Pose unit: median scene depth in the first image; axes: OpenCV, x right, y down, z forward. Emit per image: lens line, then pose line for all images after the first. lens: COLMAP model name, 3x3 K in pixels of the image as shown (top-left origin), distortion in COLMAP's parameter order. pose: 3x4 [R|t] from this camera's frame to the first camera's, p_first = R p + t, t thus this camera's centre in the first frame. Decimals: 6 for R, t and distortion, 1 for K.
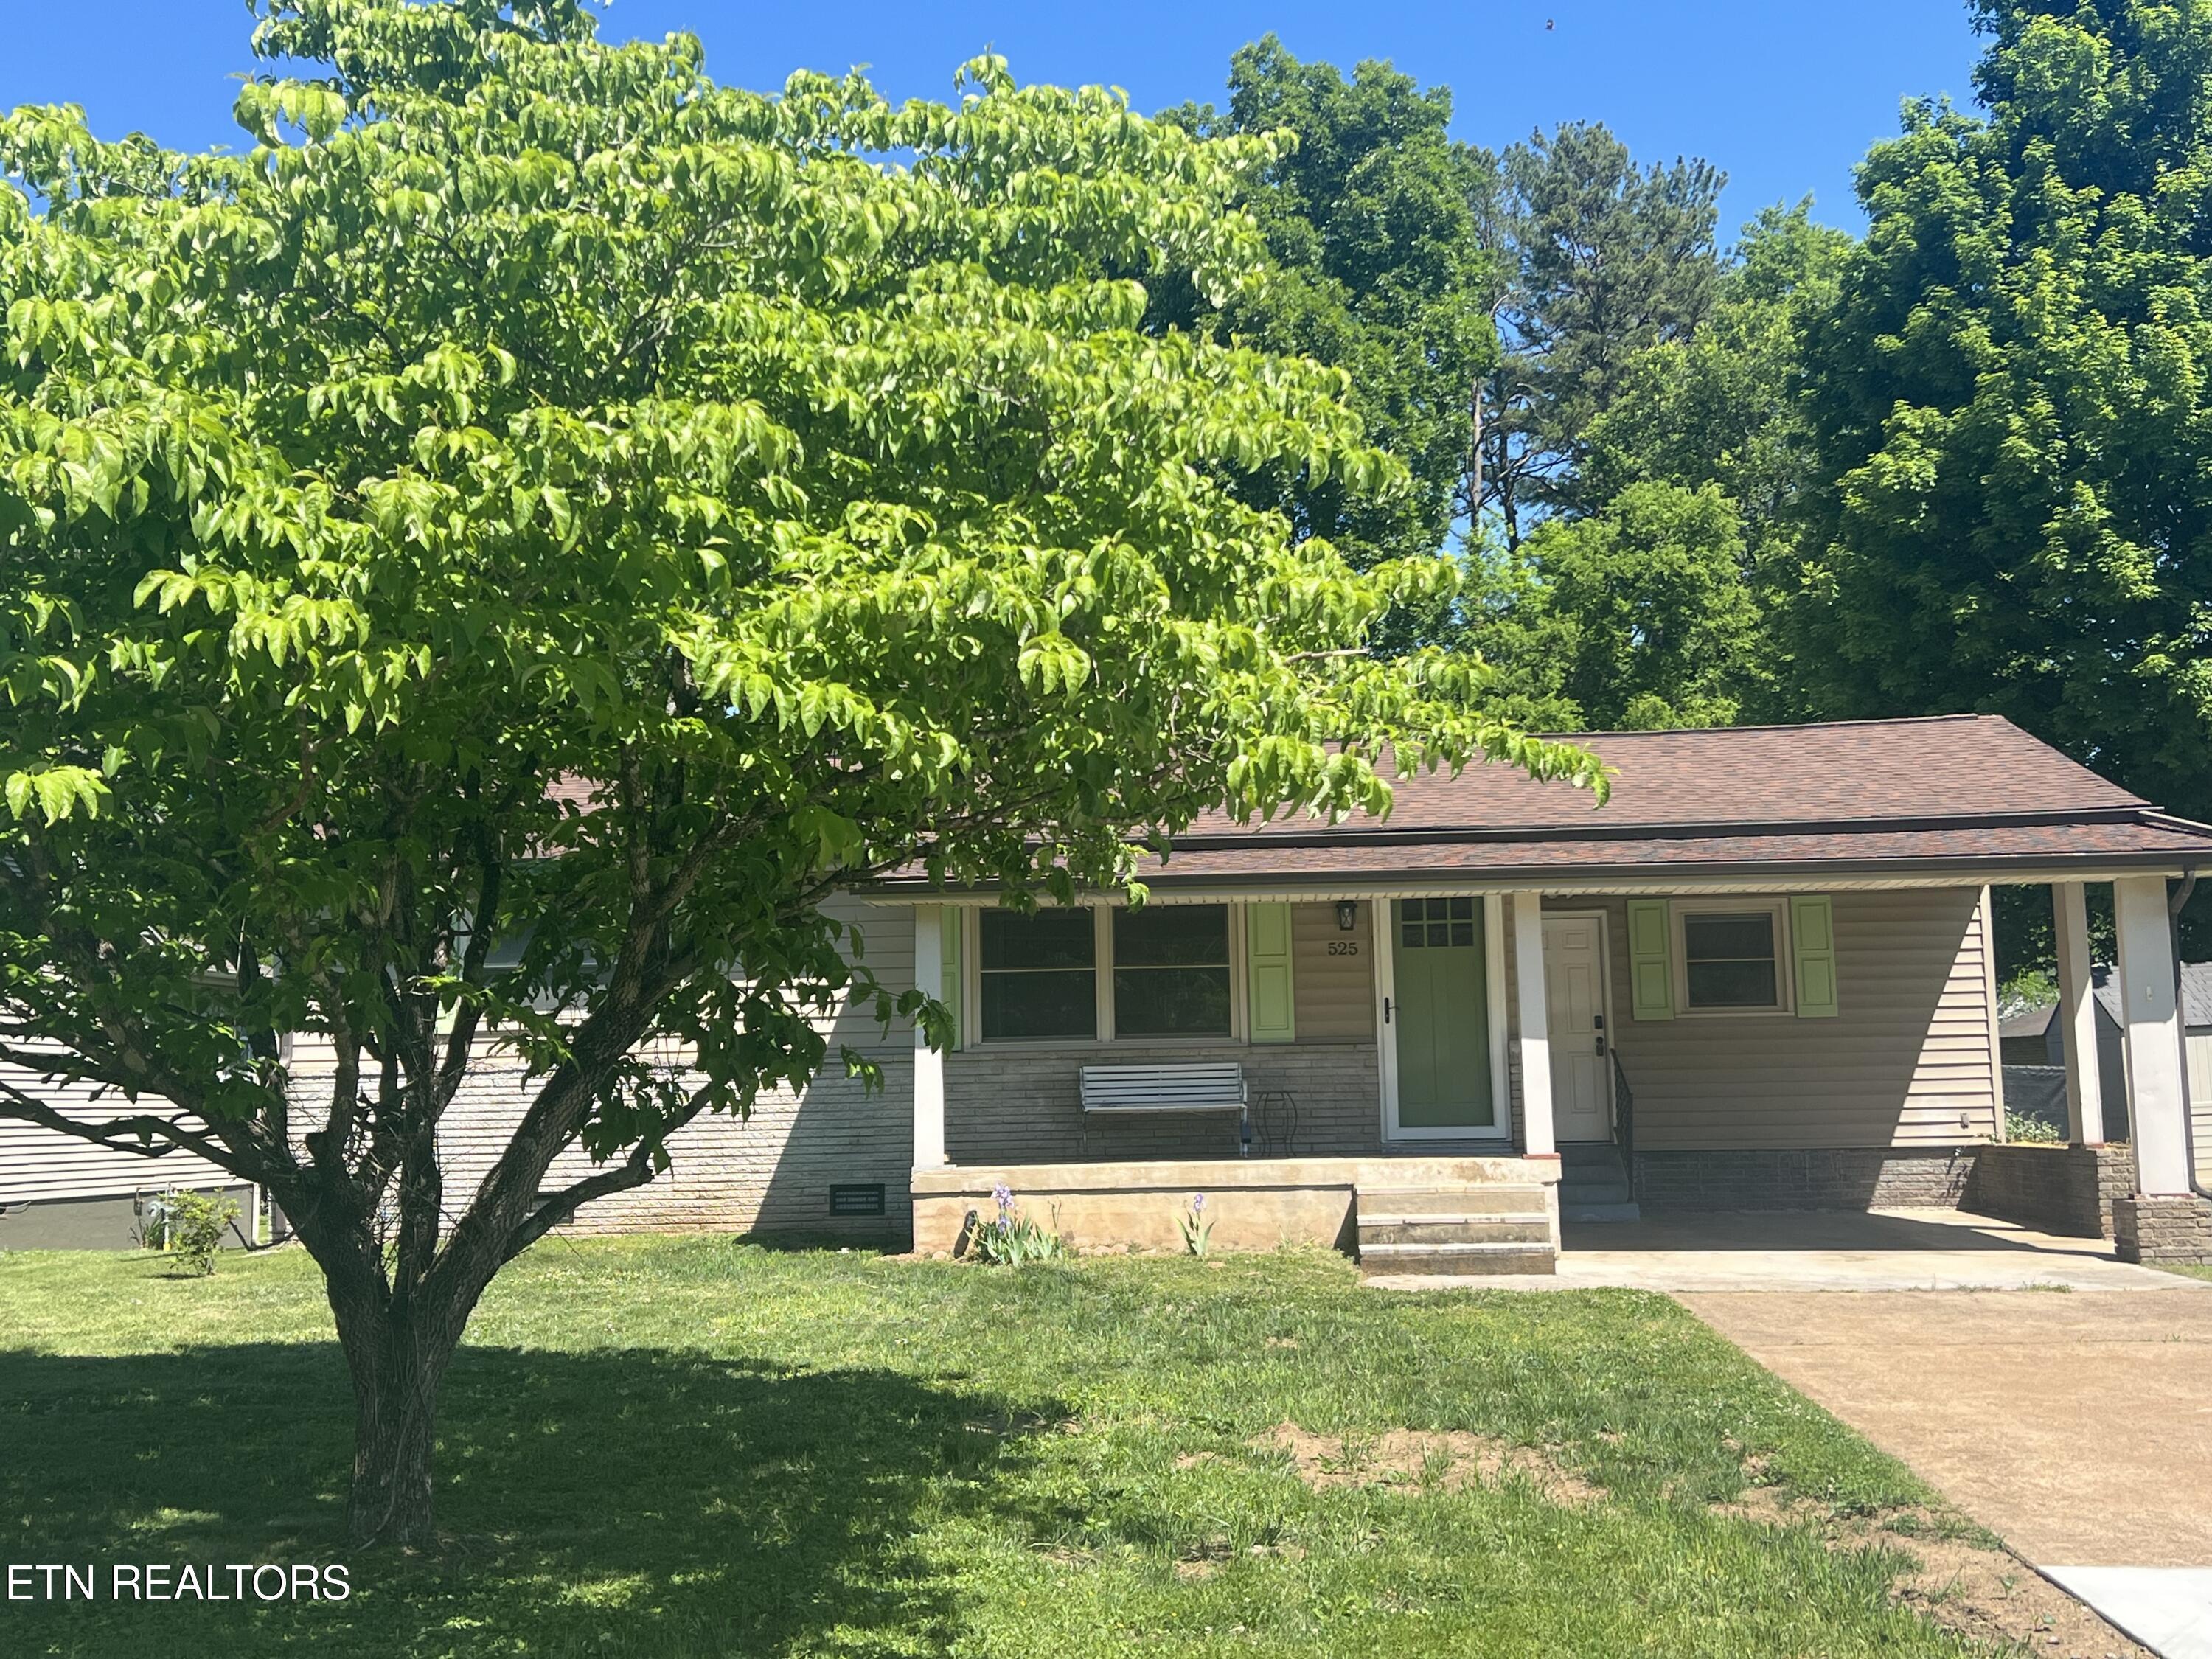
lens RADIAL K [[2486.4, 0, 1106.0], [0, 2486.4, 829.5], [0, 0, 1]] dist [0.129712, -0.383433]
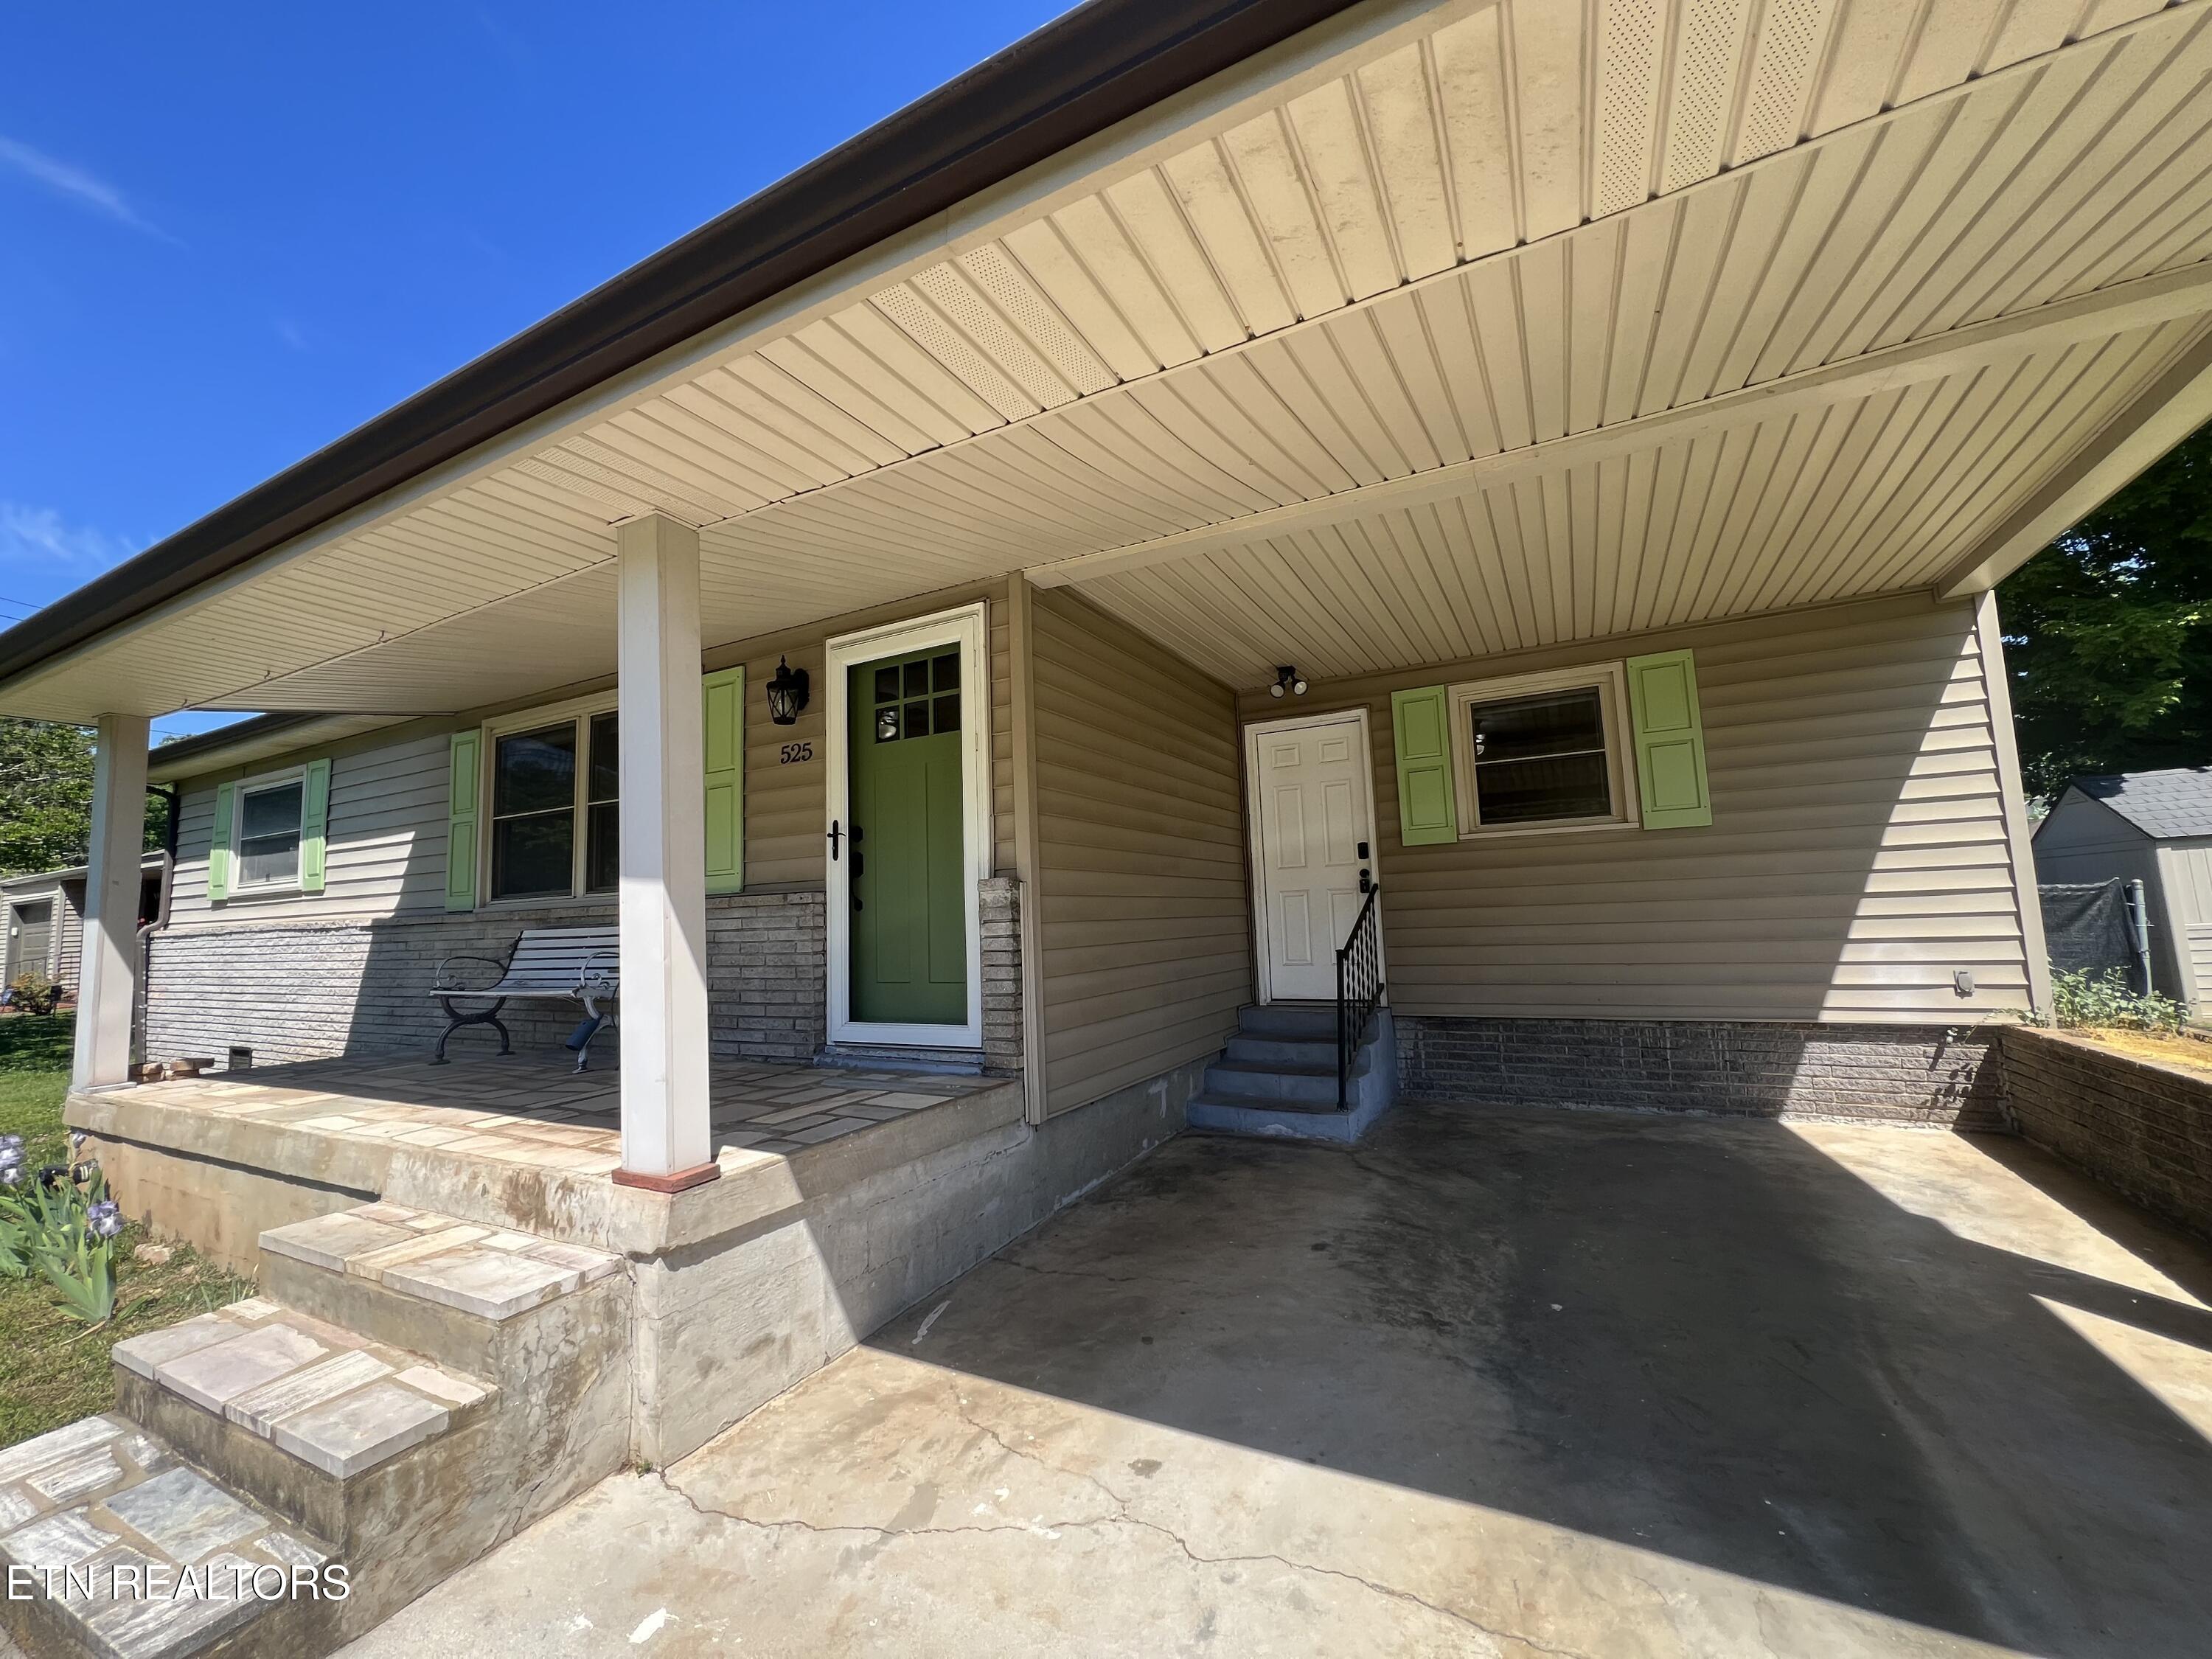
lens RADIAL K [[883.0, 0, 1101.8], [0, 883.0, 828.2], [0, 0, 1]] dist [-0.000558, -0.000557]
pose [[0.916762, -0.053370, -0.395851, 0.265243], [0.061732, 0.998057, 0.008406, 0.071227], [0.394634, -0.032143, 0.918276, 0.809211]]
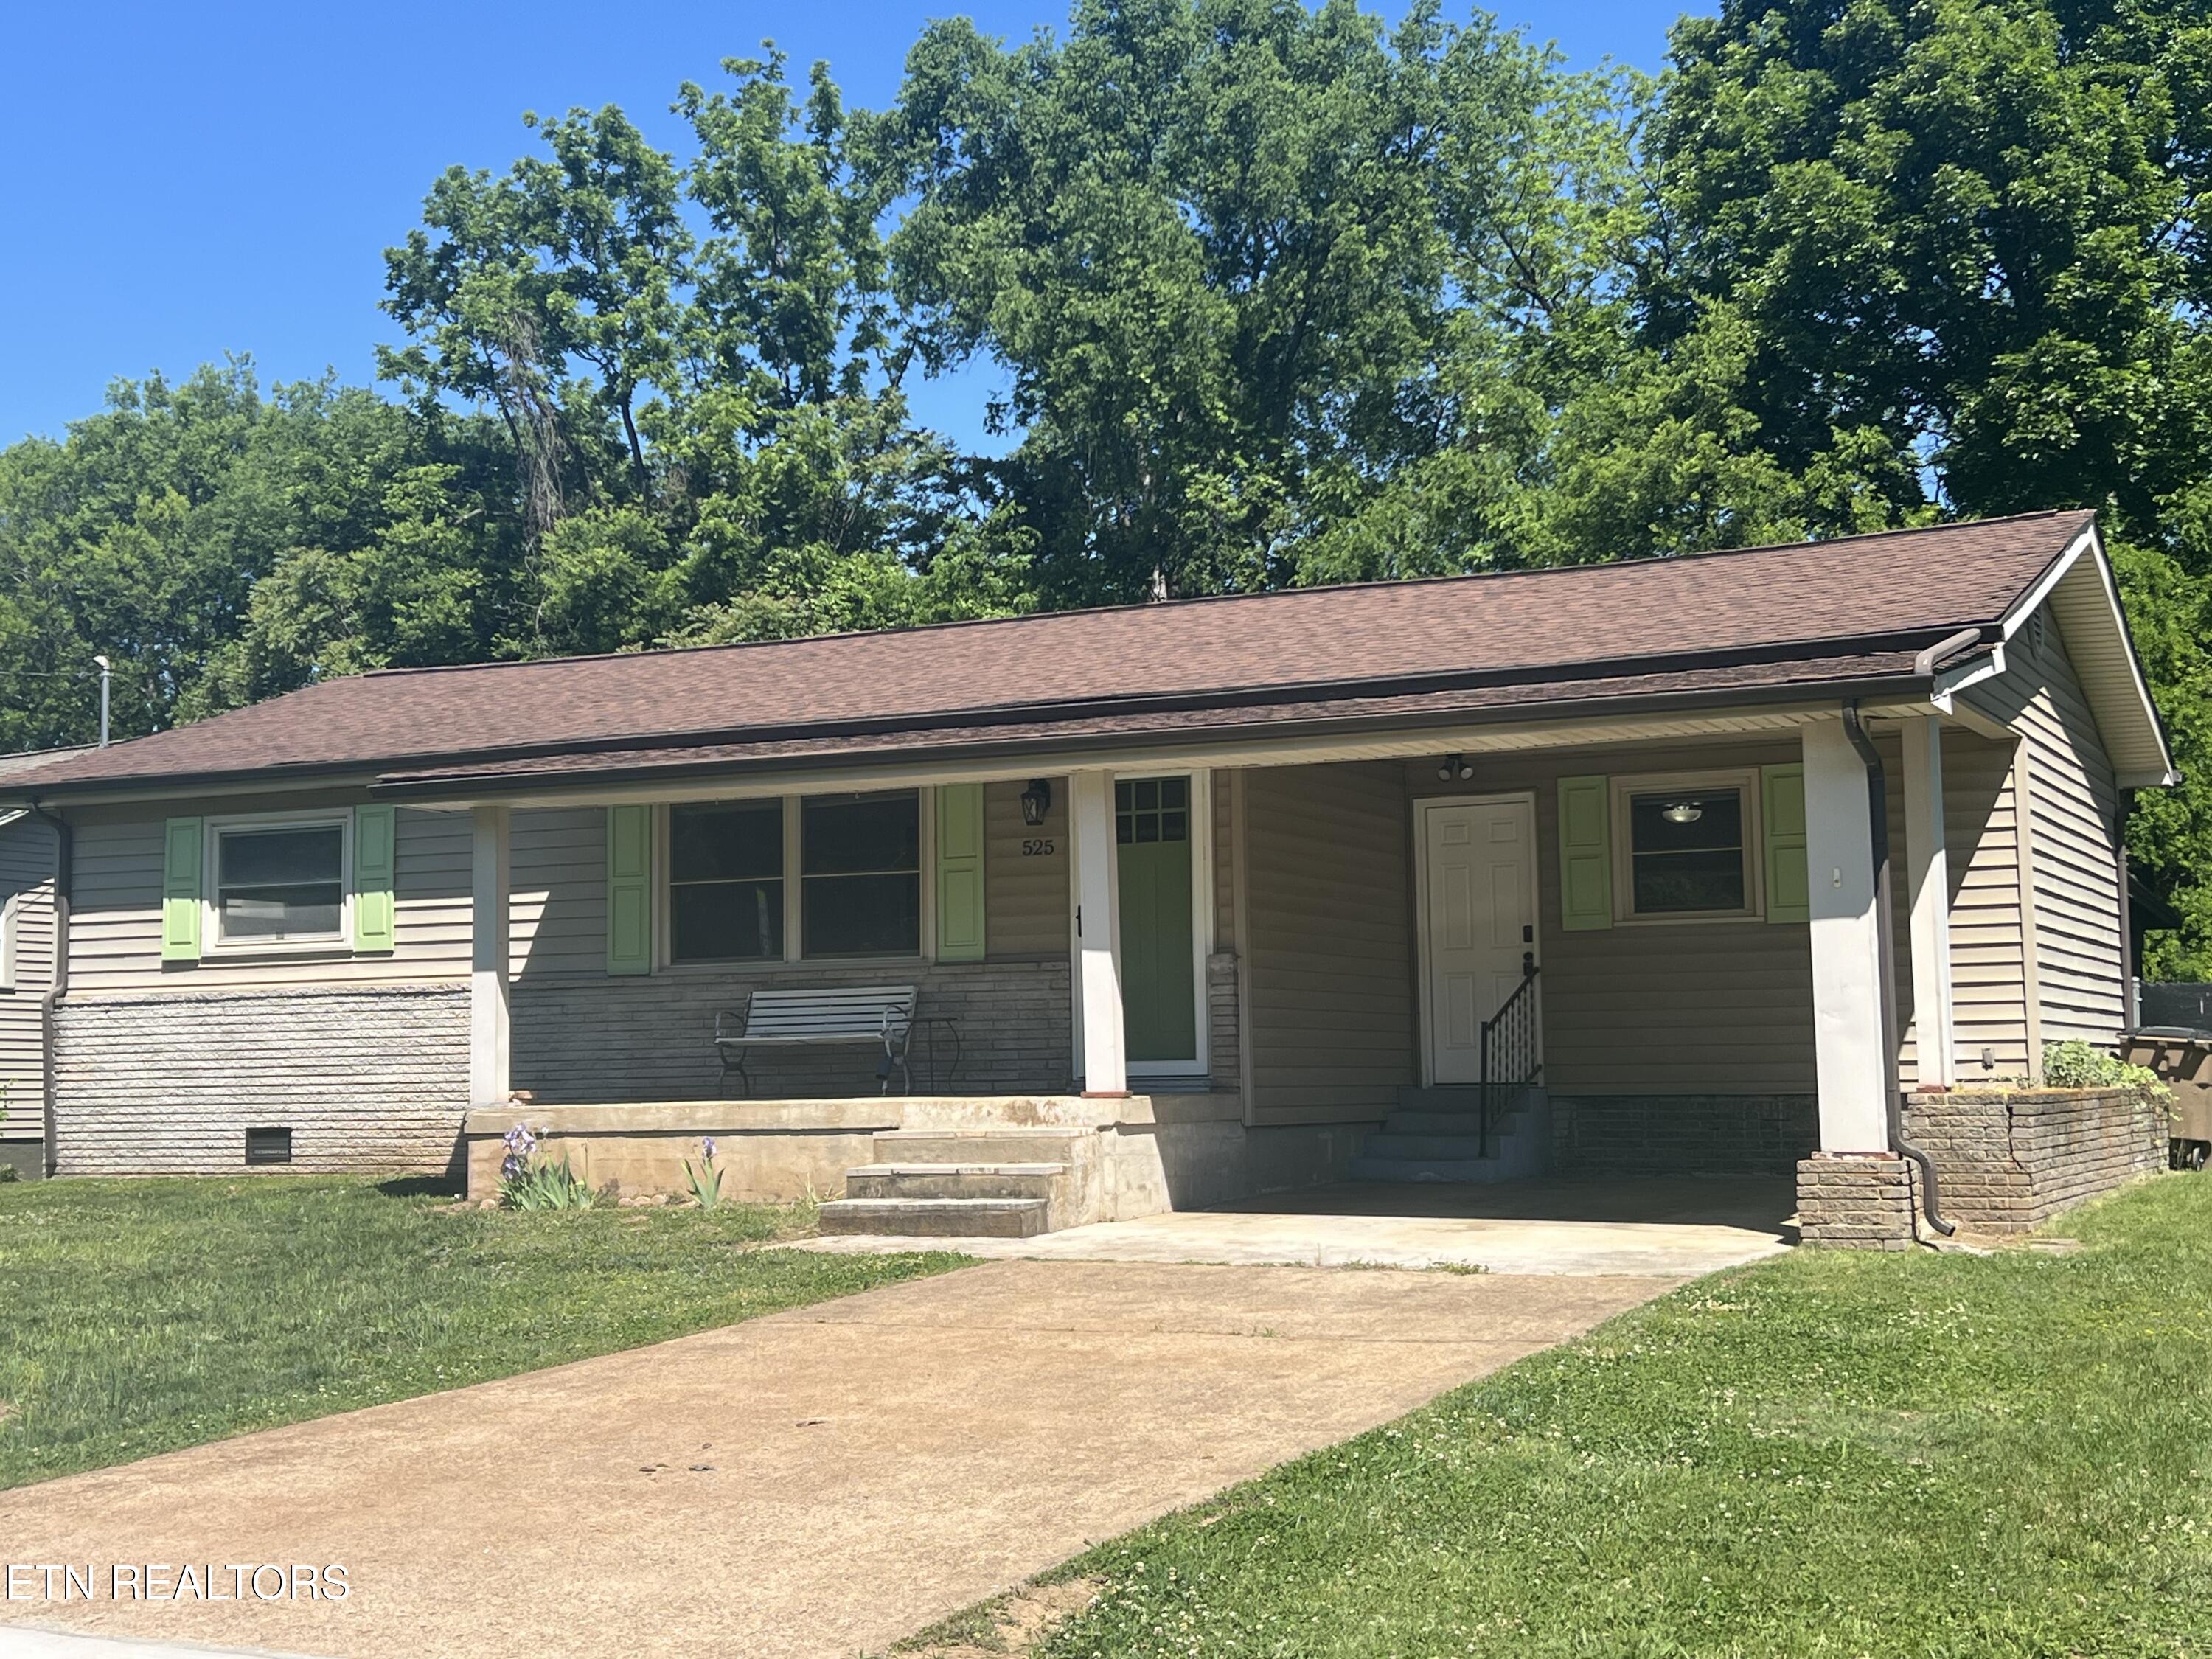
lens RADIAL K [[2808.2, 0, 1106.0], [0, 2808.2, 829.5], [0, 0, 1]] dist [0.218621, -0.675158]
pose [[0.927976, -0.027321, -0.371638, 0.463757], [0.038269, 0.999023, 0.022115, 0.021800], [0.370671, -0.034745, 0.928114, 0.137308]]
